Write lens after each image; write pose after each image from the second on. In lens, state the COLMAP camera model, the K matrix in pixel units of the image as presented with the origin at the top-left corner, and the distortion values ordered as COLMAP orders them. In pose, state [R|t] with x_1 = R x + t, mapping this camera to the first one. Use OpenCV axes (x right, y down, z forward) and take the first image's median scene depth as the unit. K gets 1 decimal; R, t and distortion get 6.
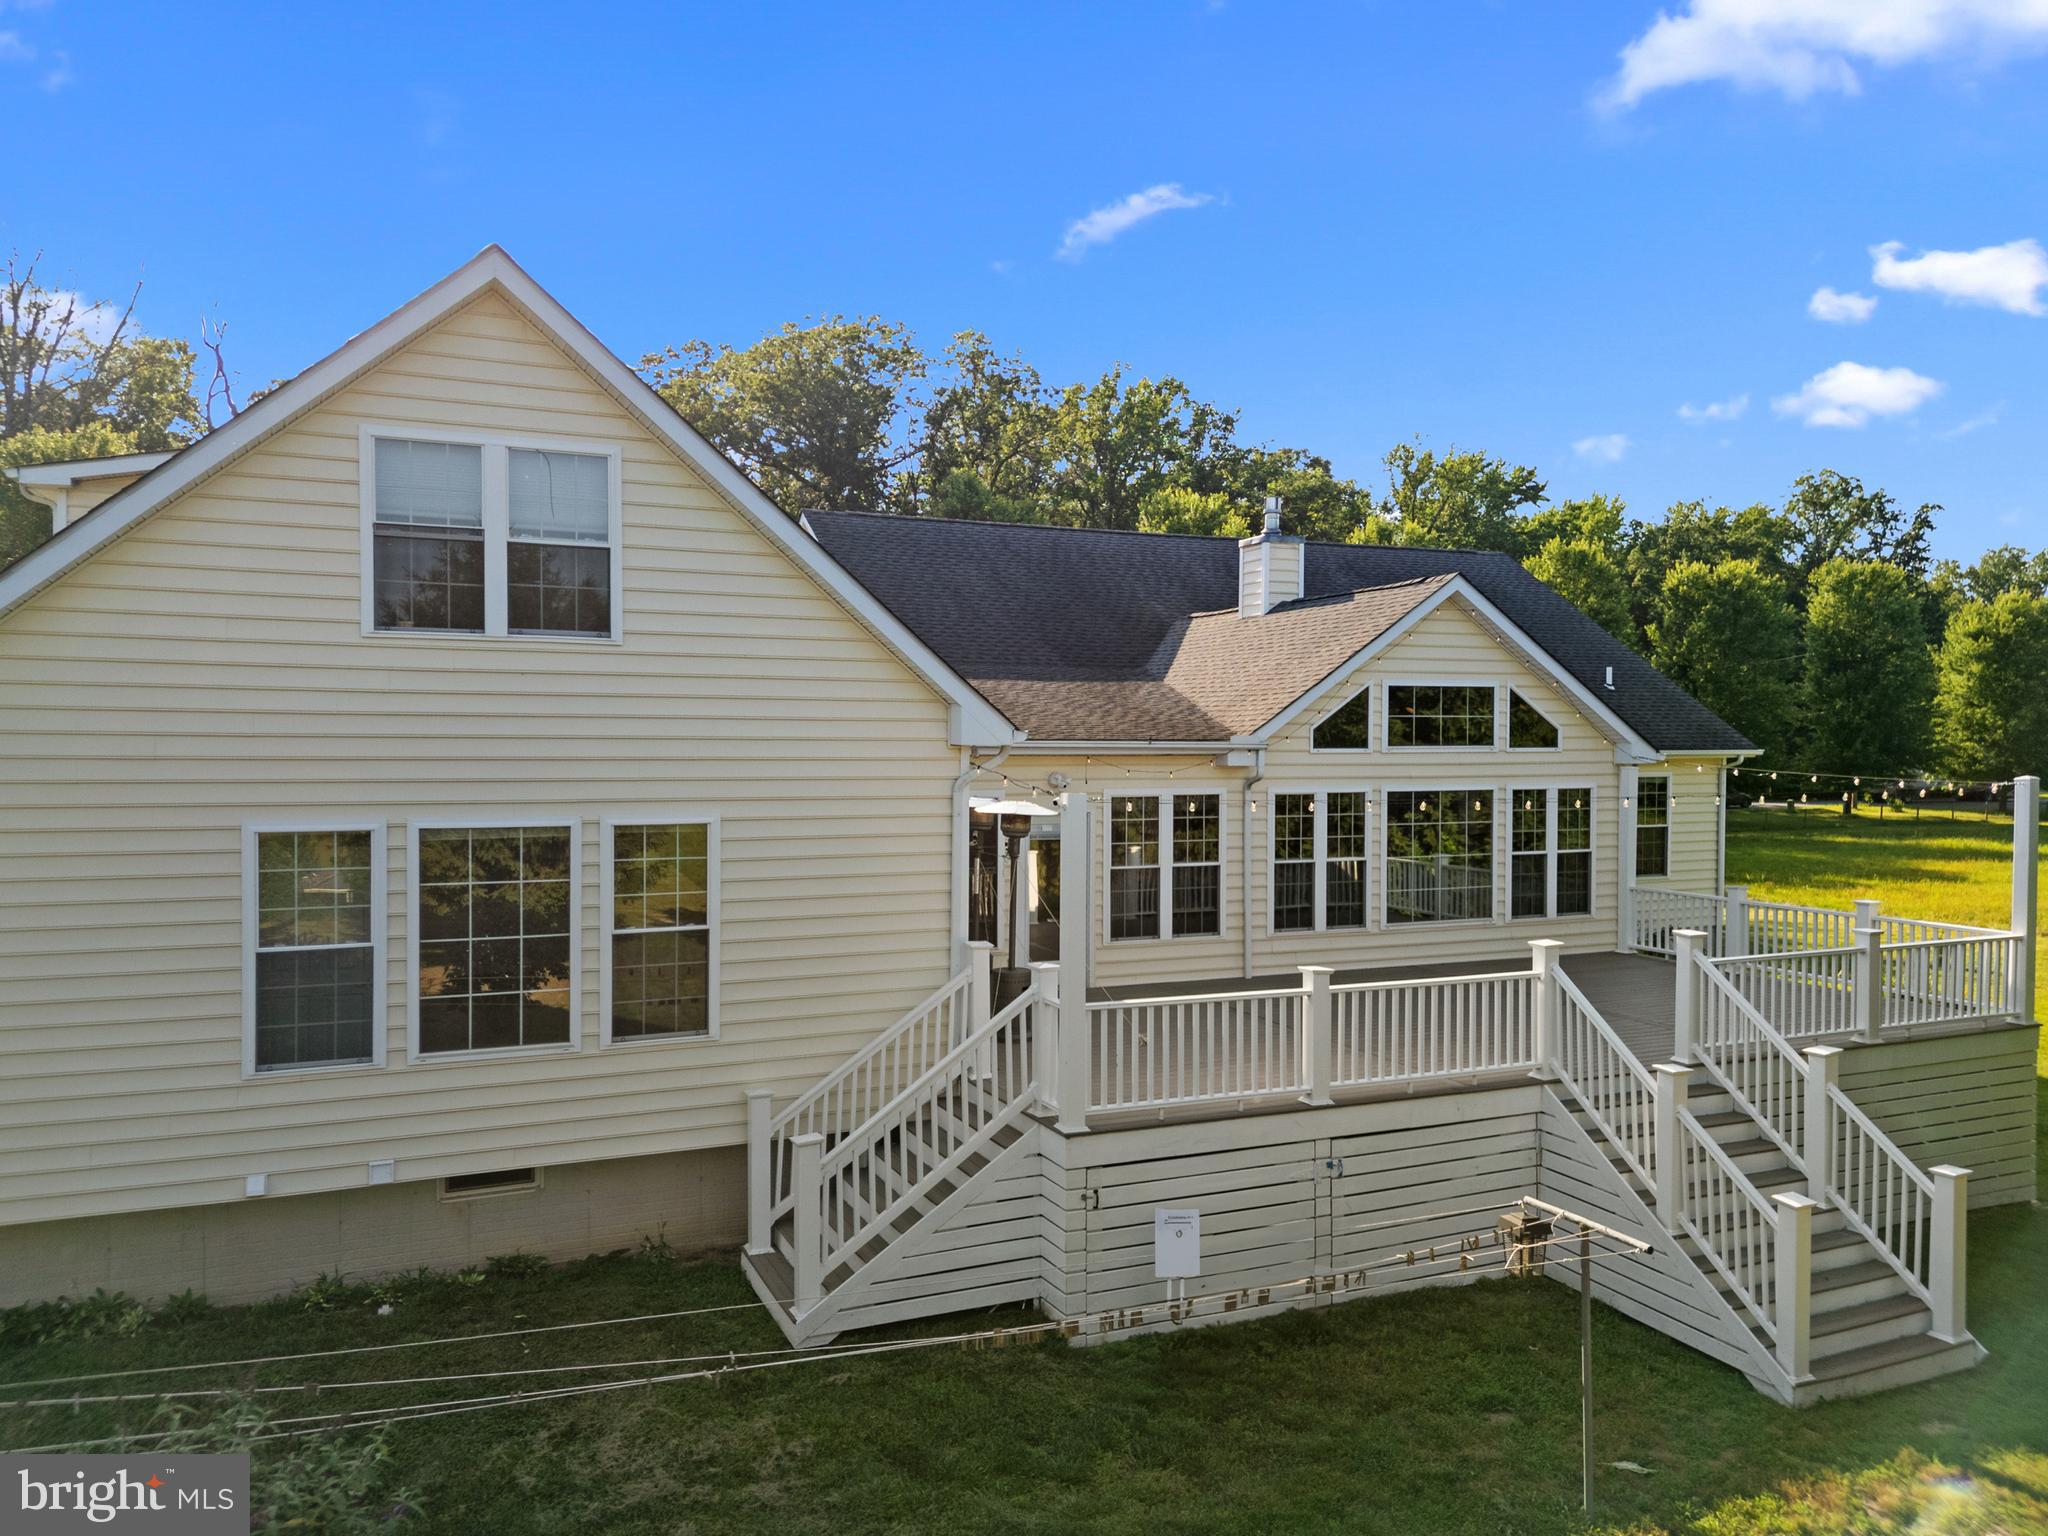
lens RADIAL K [[1443.7, 0, 1024.0], [0, 1443.7, 768.0], [0, 0, 1]] dist [0.065121, -0.054782]
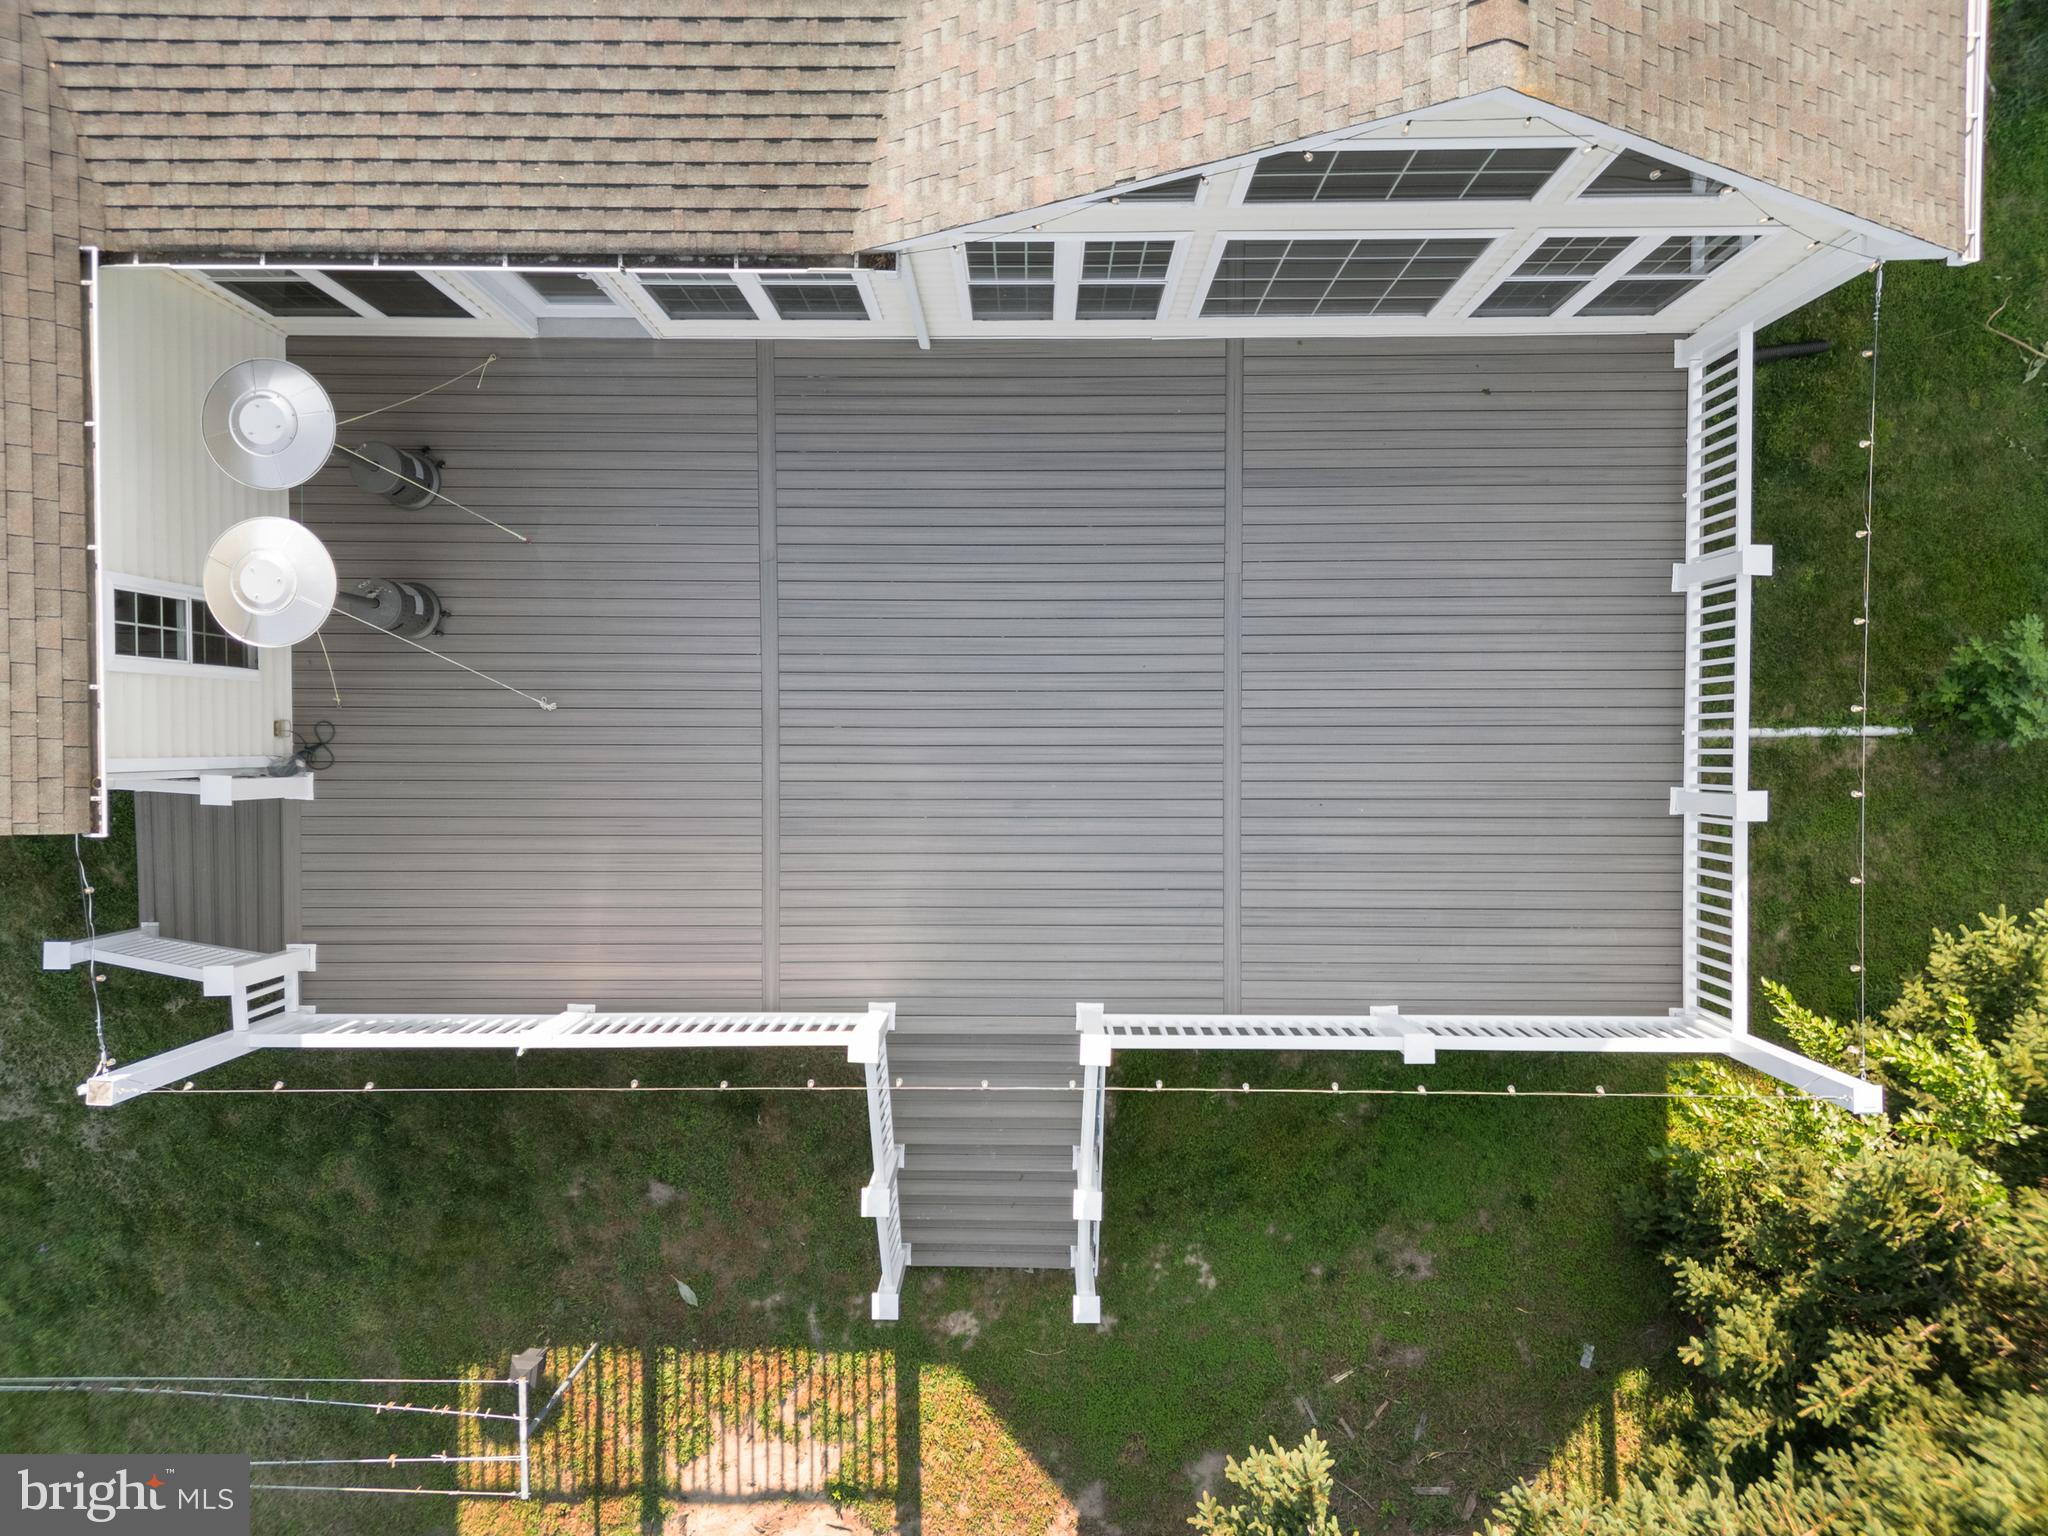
lens RADIAL K [[1443.7, 0, 1024.0], [0, 1443.7, 768.0], [0, 0, 1]] dist [0.065121, -0.054782]
pose [[0.912966, 0.407945, -0.008610, 0.261322], [0.012239, -0.006288, 0.999905, -0.481792], [0.407853, -0.912985, -0.010733, 0.797297]]
